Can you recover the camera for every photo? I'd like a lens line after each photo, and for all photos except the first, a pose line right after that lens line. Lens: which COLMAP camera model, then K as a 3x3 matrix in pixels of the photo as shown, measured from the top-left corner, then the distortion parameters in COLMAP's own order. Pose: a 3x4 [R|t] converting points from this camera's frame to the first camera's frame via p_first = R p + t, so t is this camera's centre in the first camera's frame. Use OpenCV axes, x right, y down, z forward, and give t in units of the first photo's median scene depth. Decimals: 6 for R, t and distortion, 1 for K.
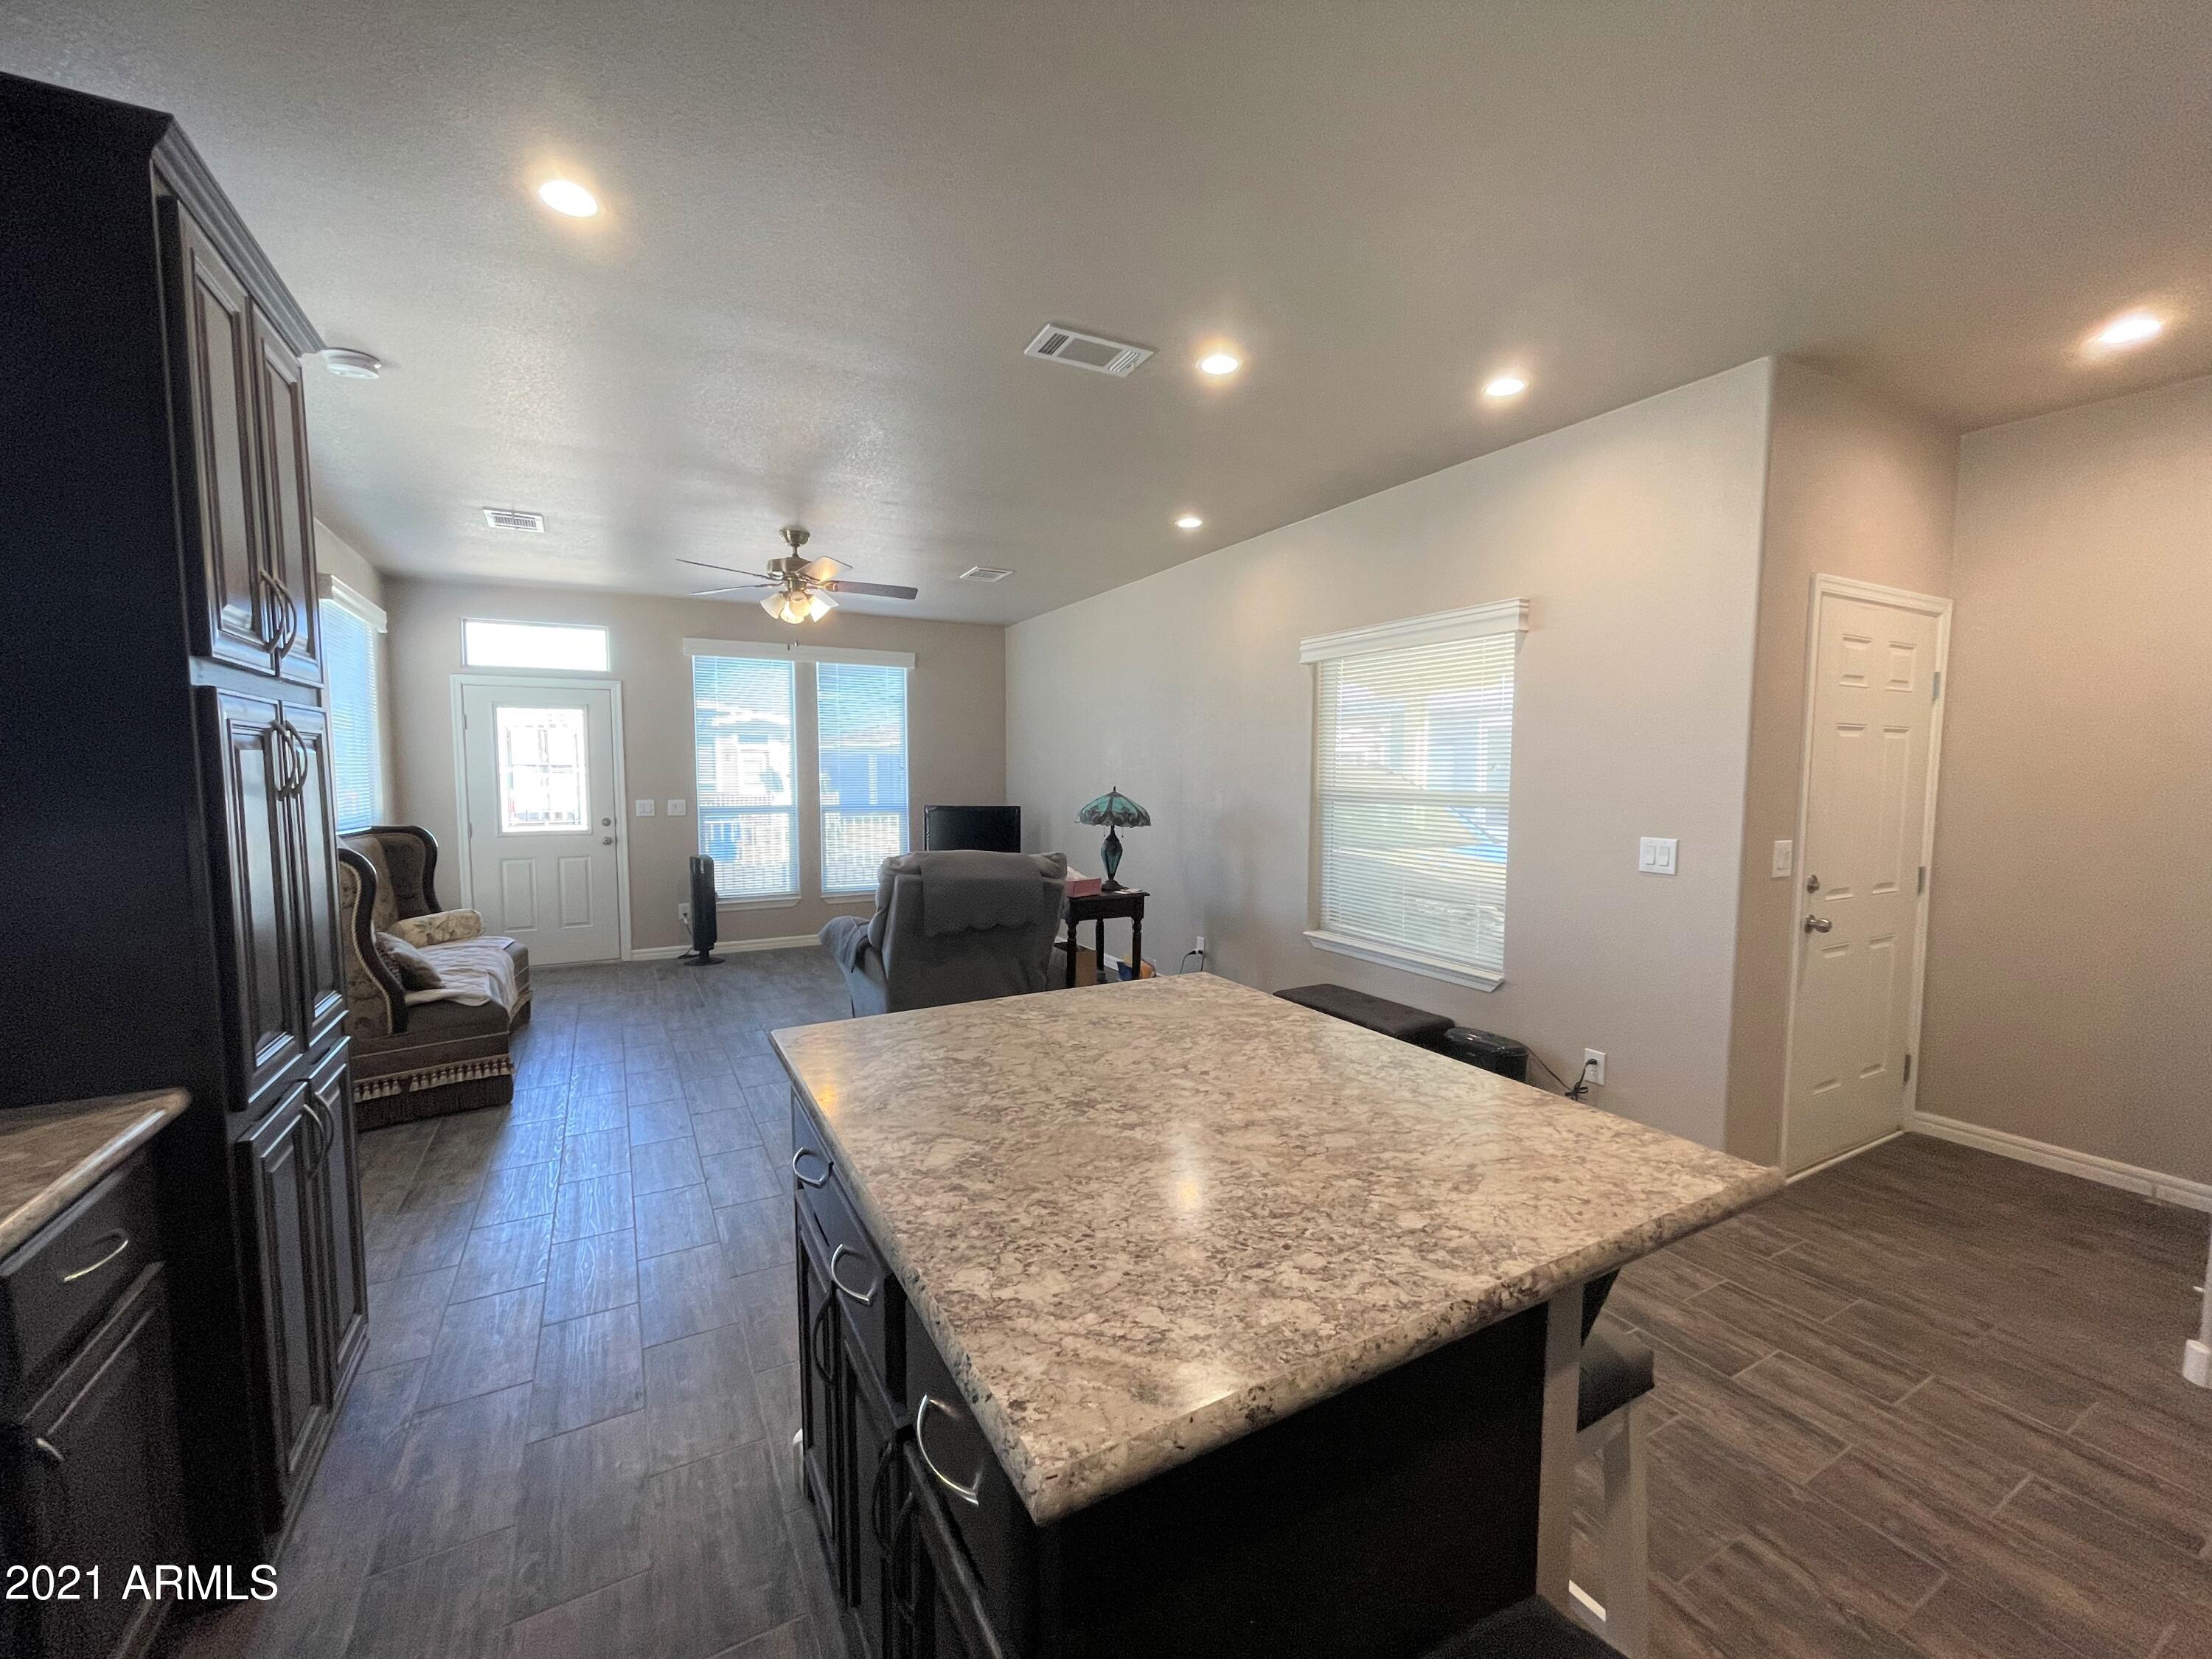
lens RADIAL K [[890.5, 0, 1095.8], [0, 890.5, 838.3], [0, 0, 1]] dist [-0.002207, 0.000523]
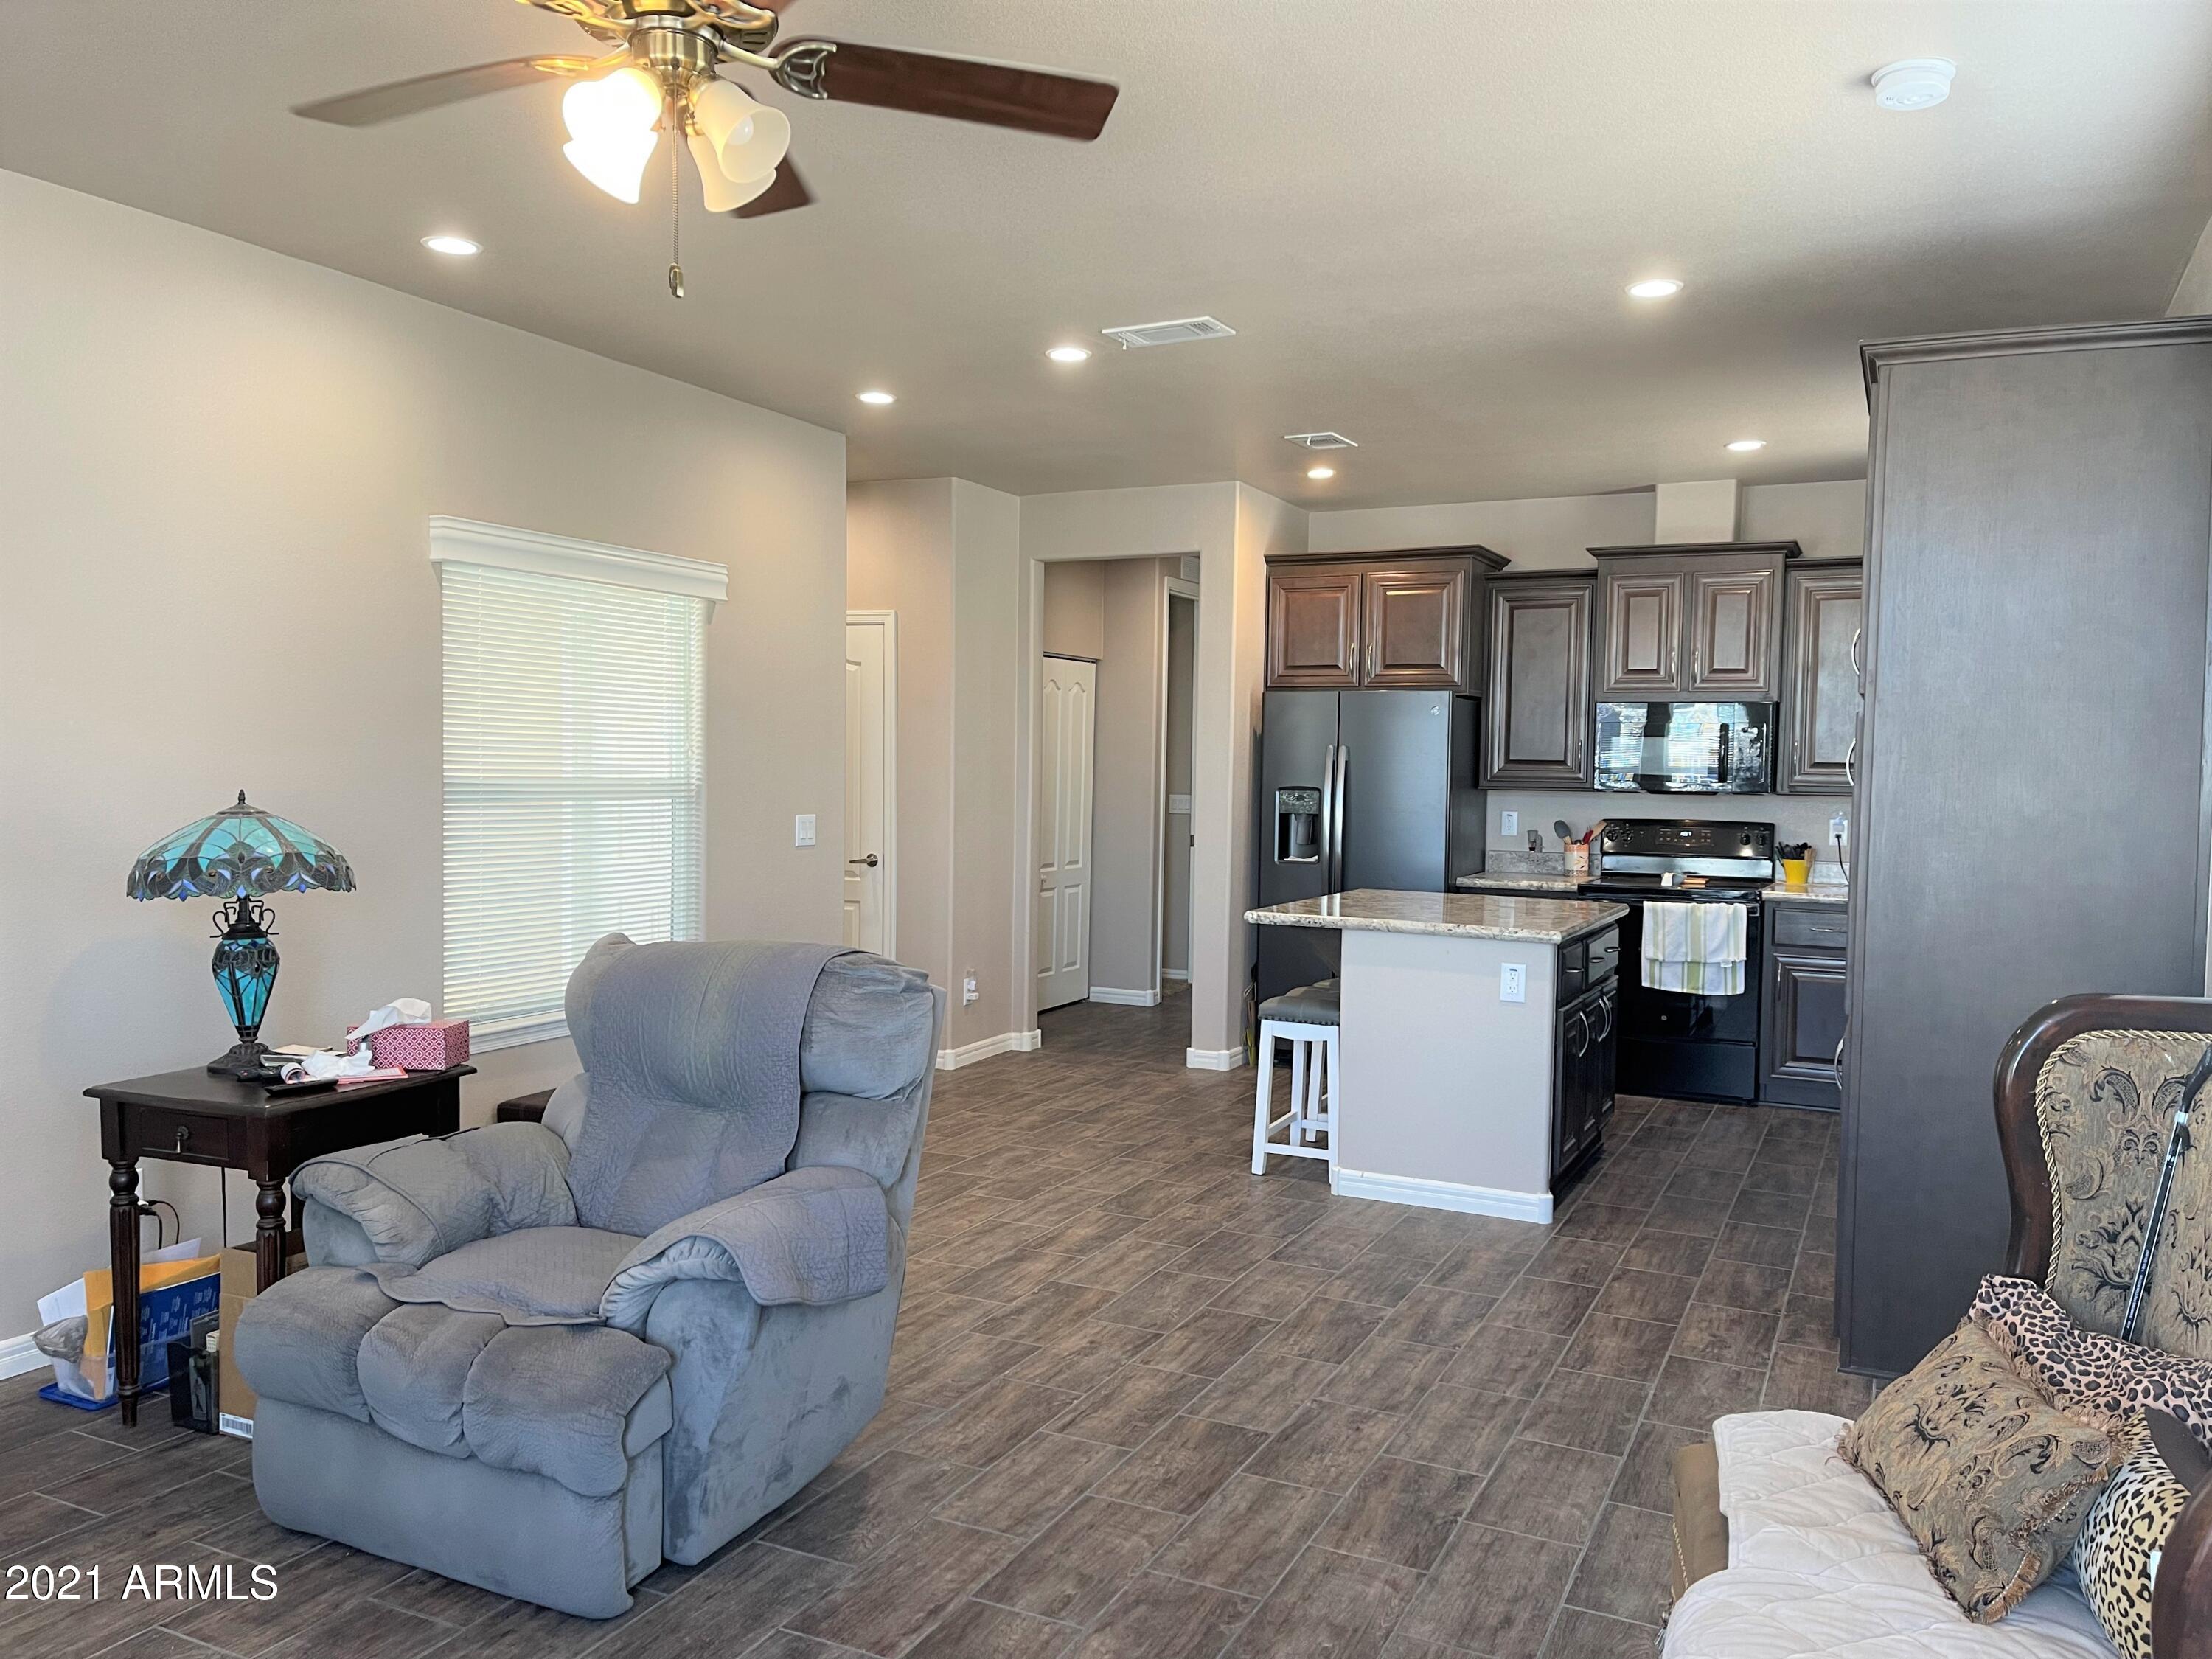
lens RADIAL K [[1666.9, 0, 1108.7], [0, 1666.9, 834.2], [0, 0, 1]] dist [0.073460, -0.074006]
pose [[-0.578768, -0.047569, 0.814104, -0.770099], [0.046125, 0.994790, 0.090918, -0.087920], [-0.814187, 0.090171, -0.573559, 1.118497]]
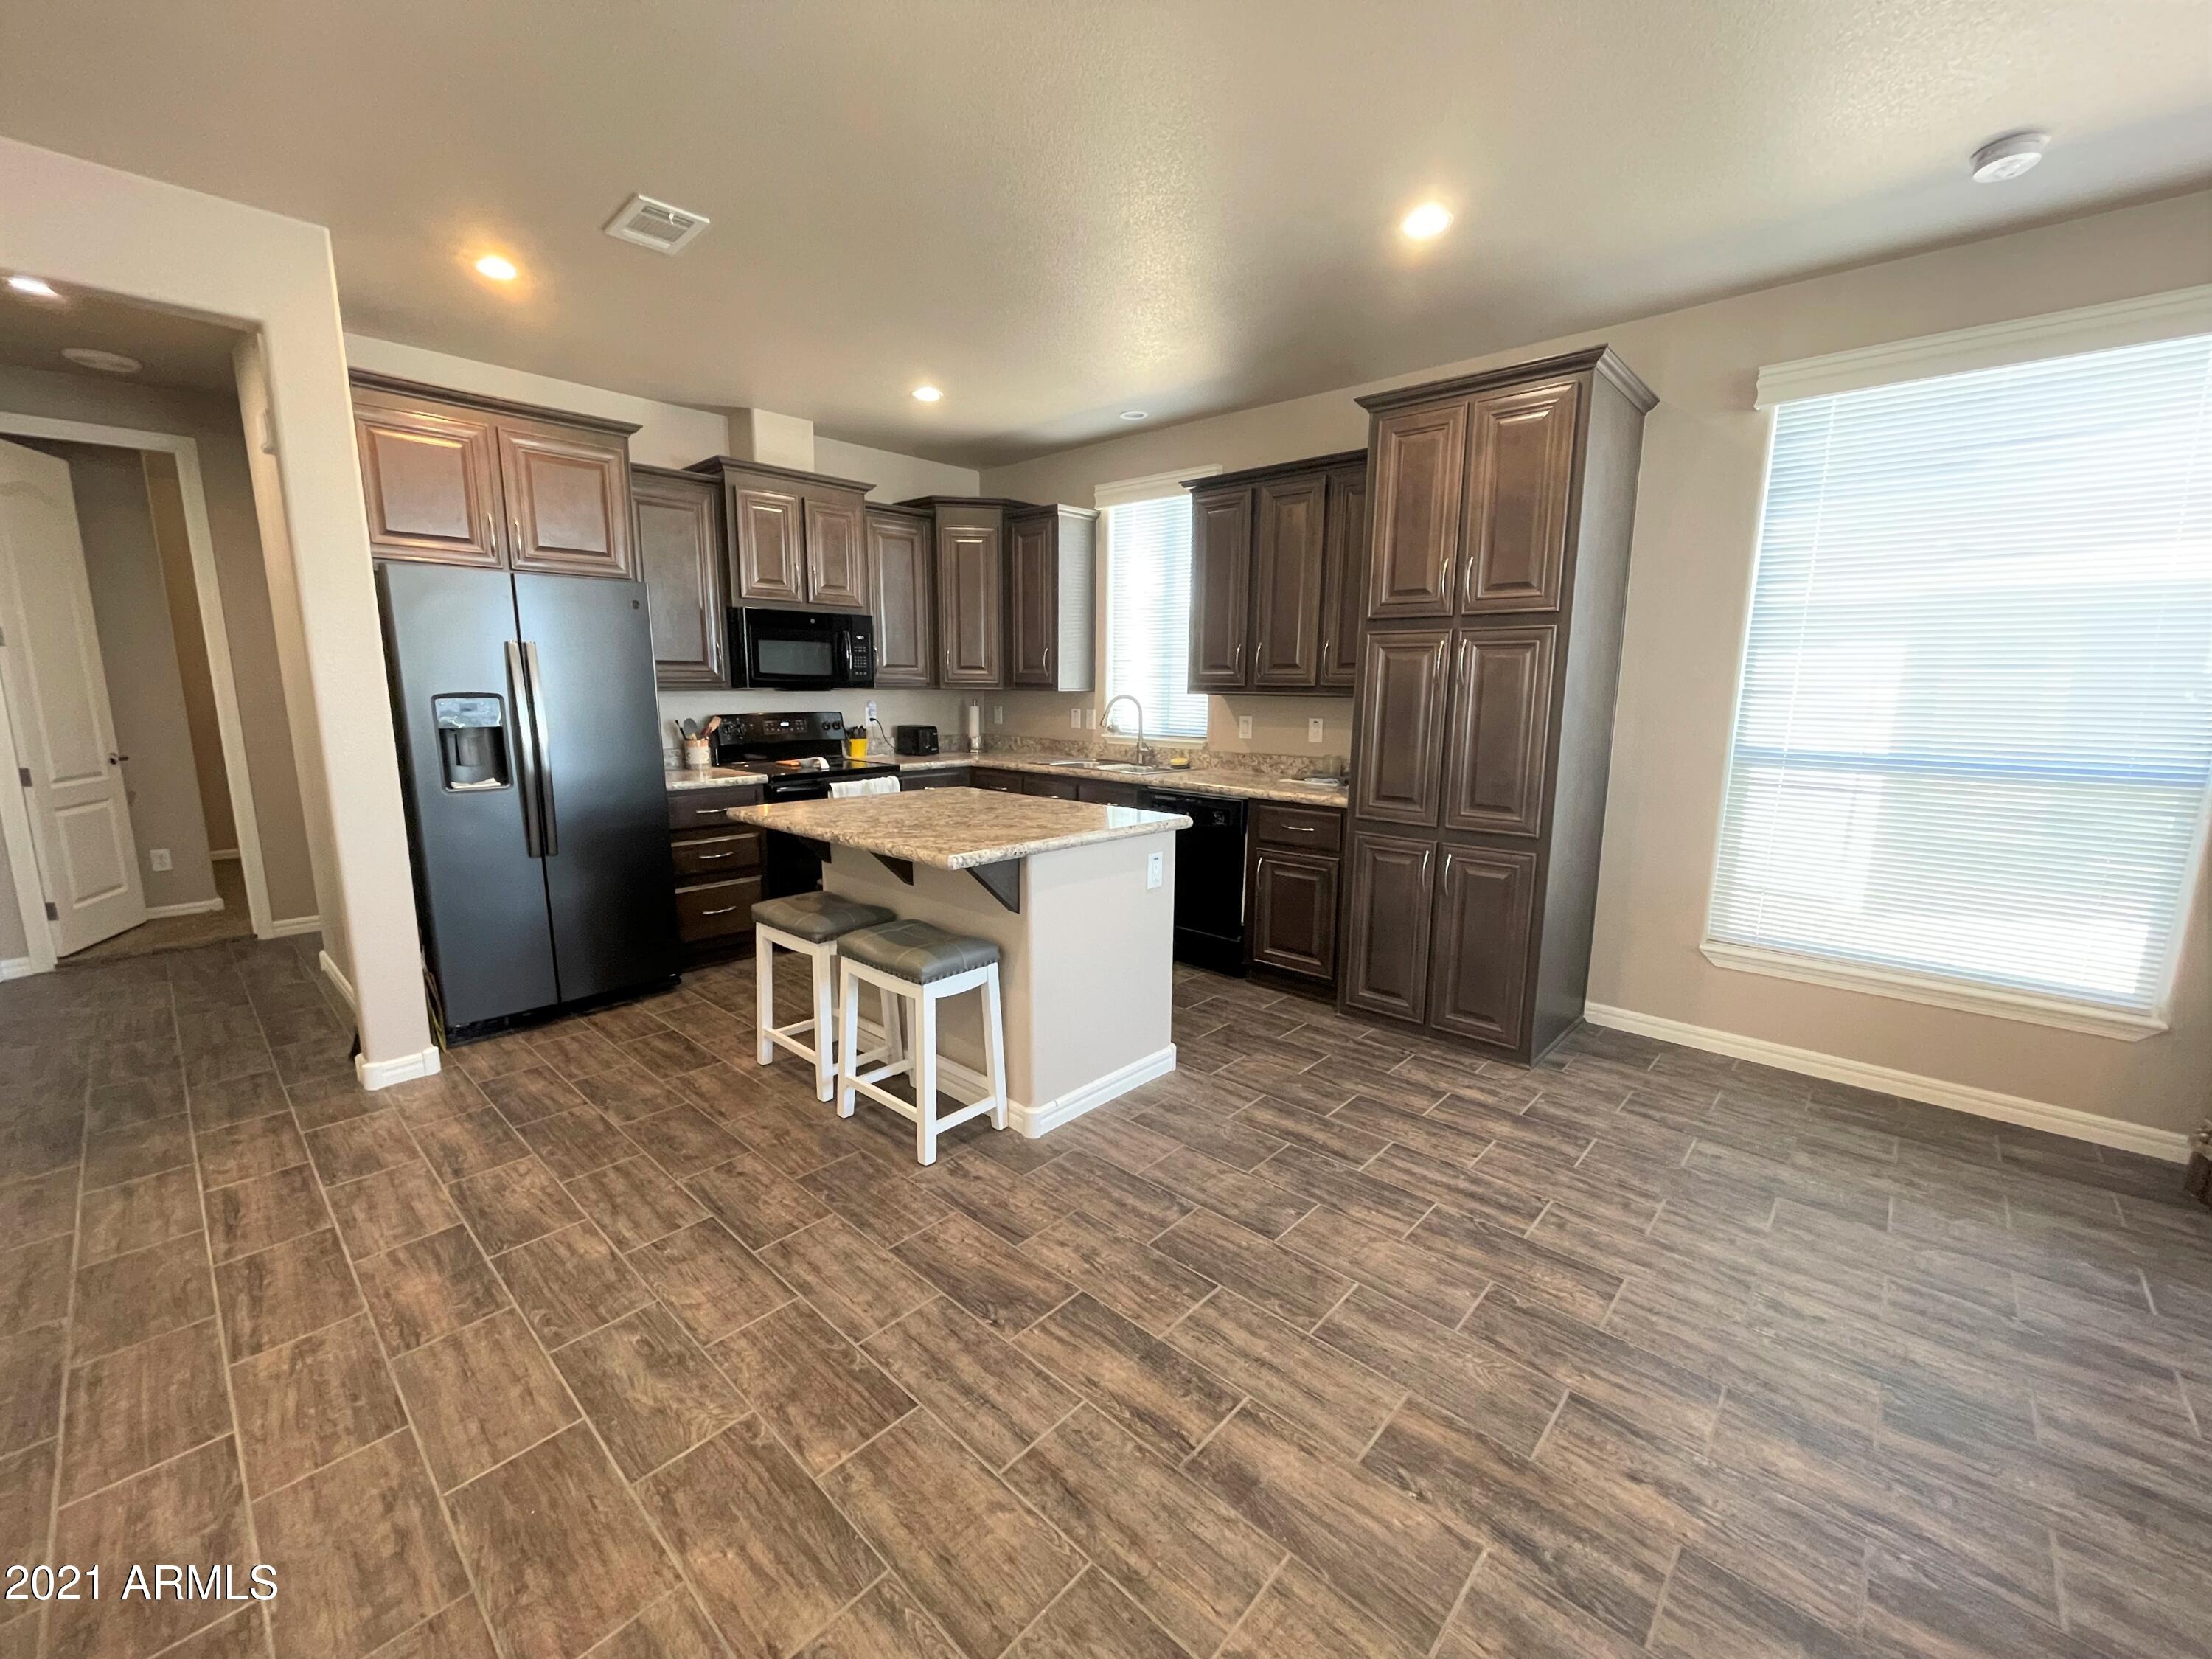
lens RADIAL K [[890.5, 0, 1095.8], [0, 890.5, 838.3], [0, 0, 1]] dist [-0.002207, 0.000523]
pose [[-0.948638, 0.046710, -0.312897, 0.122635], [-0.032934, 0.969086, 0.244516, -0.054987], [0.314645, 0.242262, -0.917773, 0.858488]]
